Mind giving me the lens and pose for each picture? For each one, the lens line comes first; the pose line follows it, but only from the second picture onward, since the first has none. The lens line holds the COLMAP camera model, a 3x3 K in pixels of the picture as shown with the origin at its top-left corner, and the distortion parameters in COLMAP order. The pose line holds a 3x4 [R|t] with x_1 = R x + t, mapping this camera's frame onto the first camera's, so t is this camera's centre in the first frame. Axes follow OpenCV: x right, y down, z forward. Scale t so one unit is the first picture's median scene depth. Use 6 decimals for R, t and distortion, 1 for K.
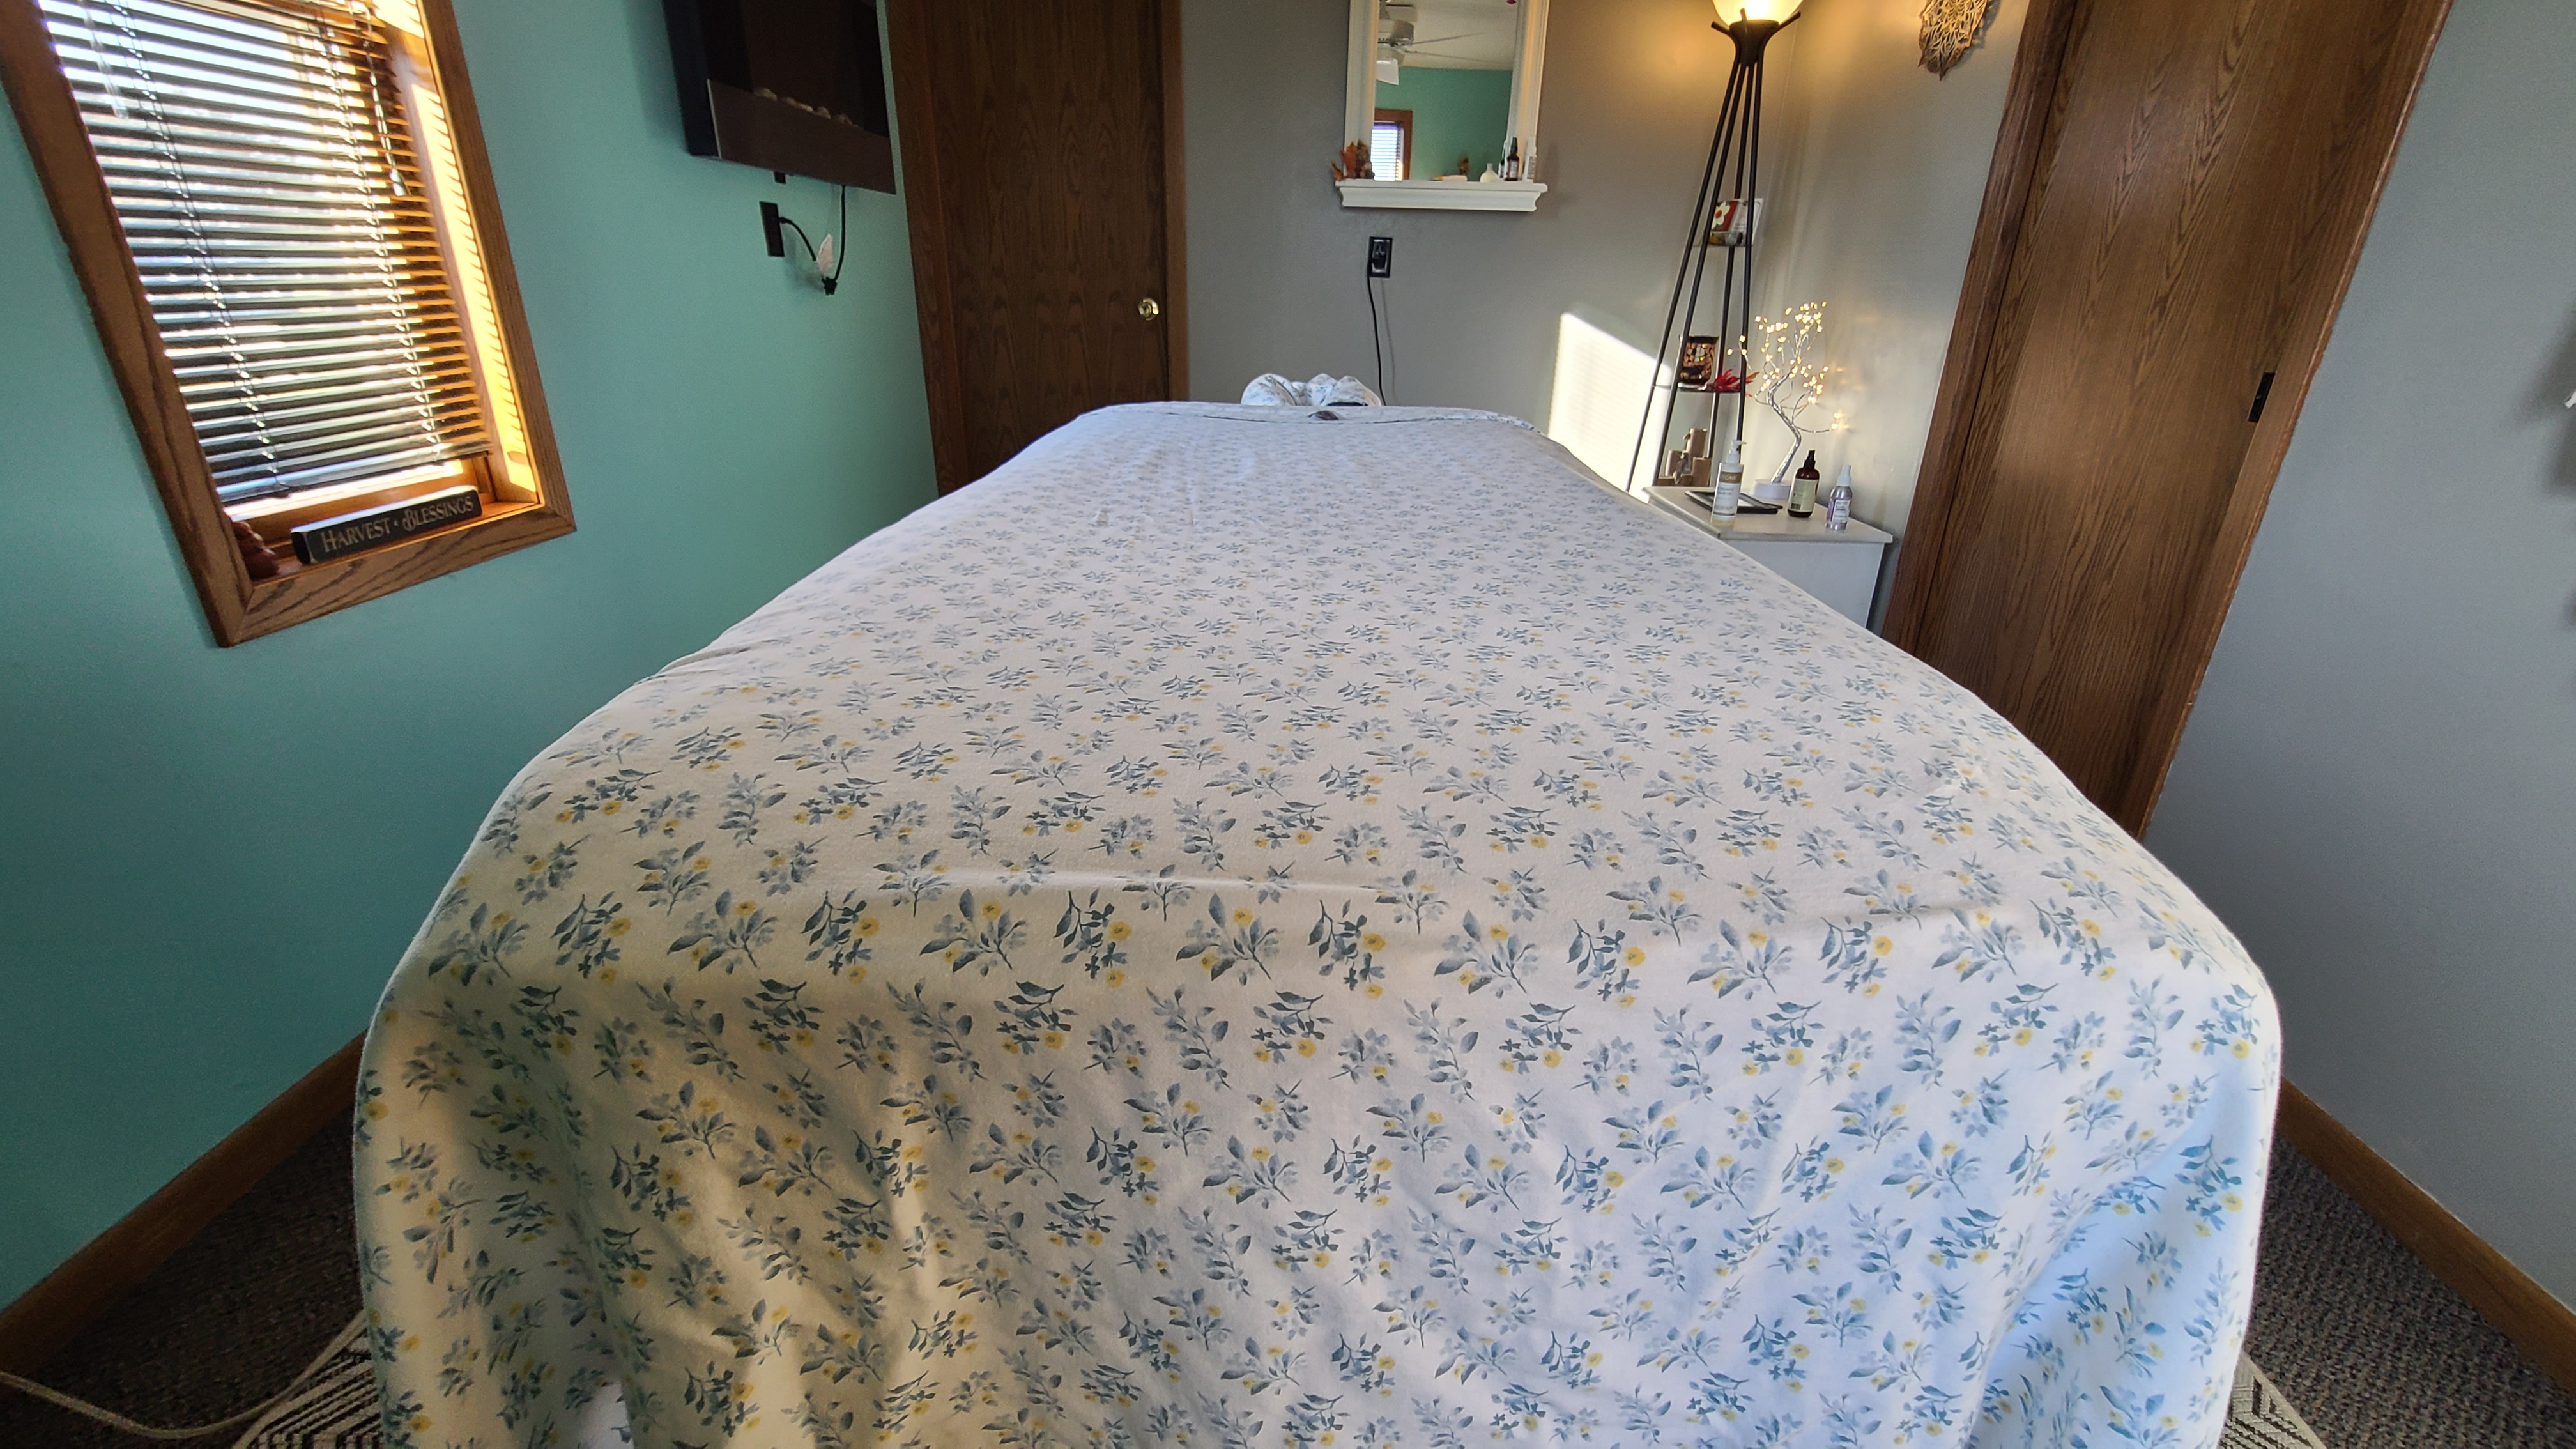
lens RADIAL K [[1068.6, 0, 1305.3], [0, 1068.6, 702.1], [0, 0, 1]] dist [0.004859, -0.000416]
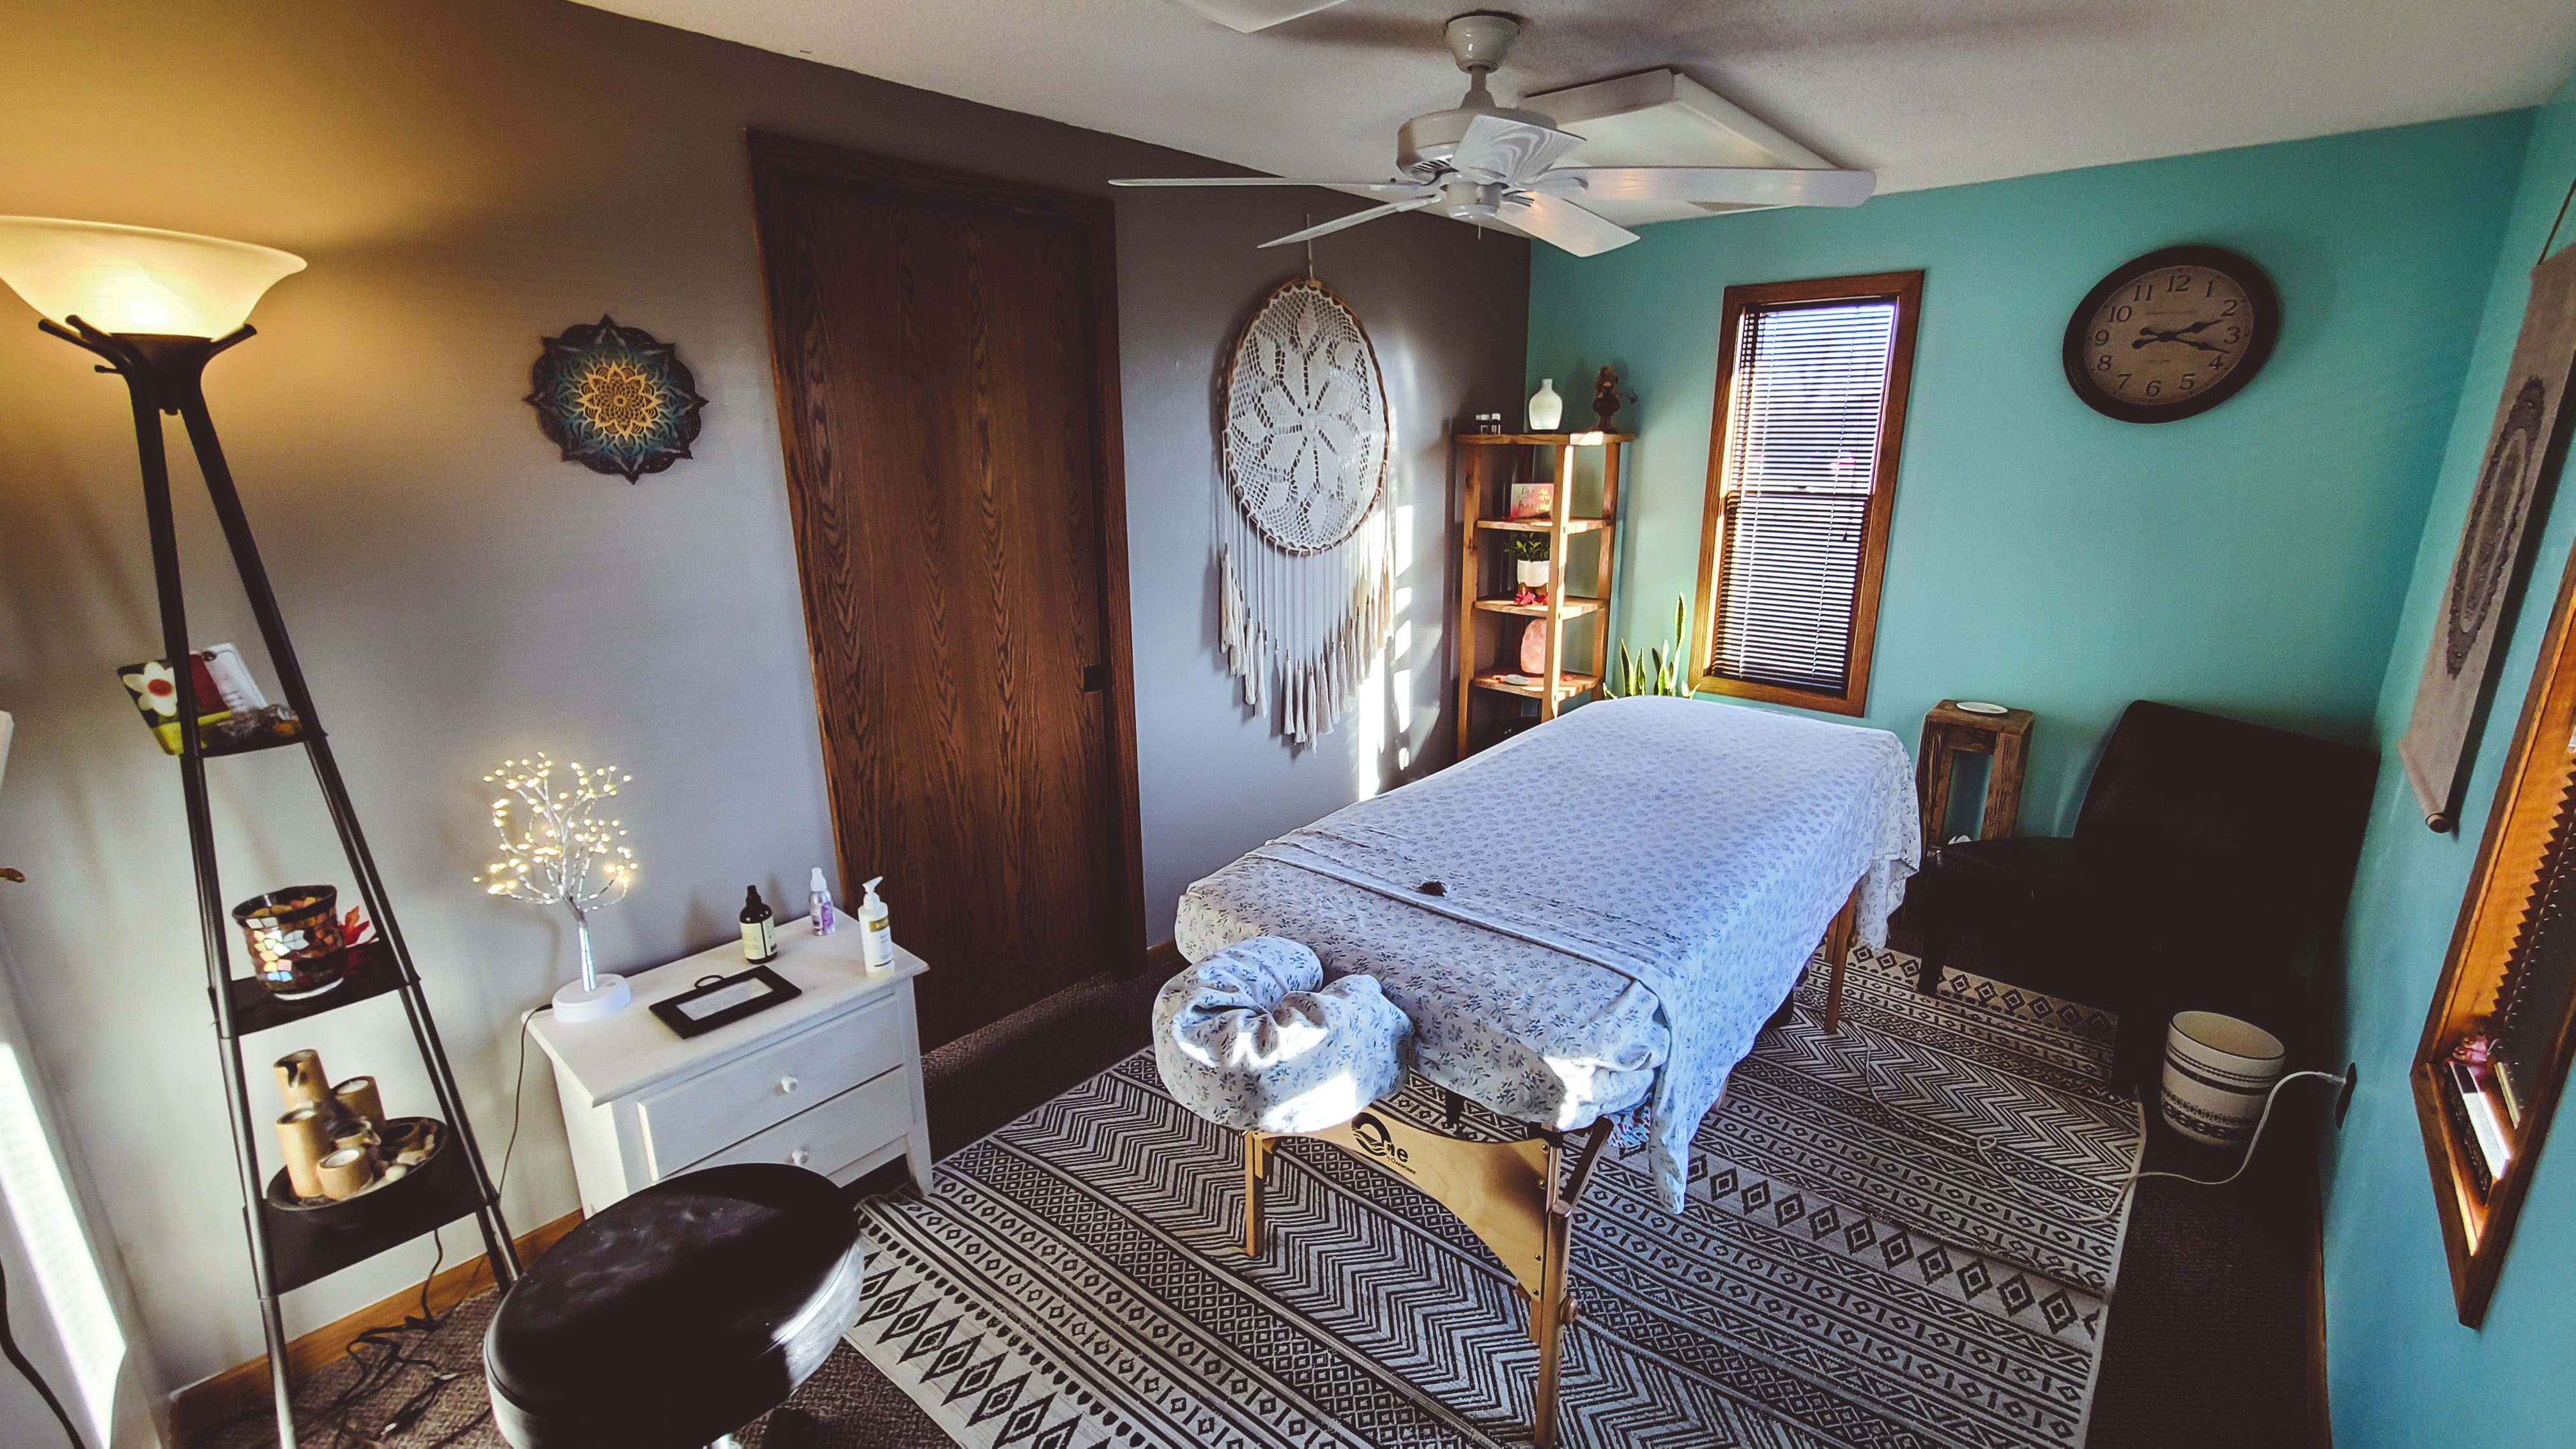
lens RADIAL K [[1068.6, 0, 1305.3], [0, 1068.6, 702.1], [0, 0, 1]] dist [0.004859, -0.000416]
pose [[0.600765, -0.233923, 0.764435, 0.257570], [0.316984, 0.947551, 0.040842, -0.260432], [-0.733895, 0.217777, 0.643406, 0.262014]]
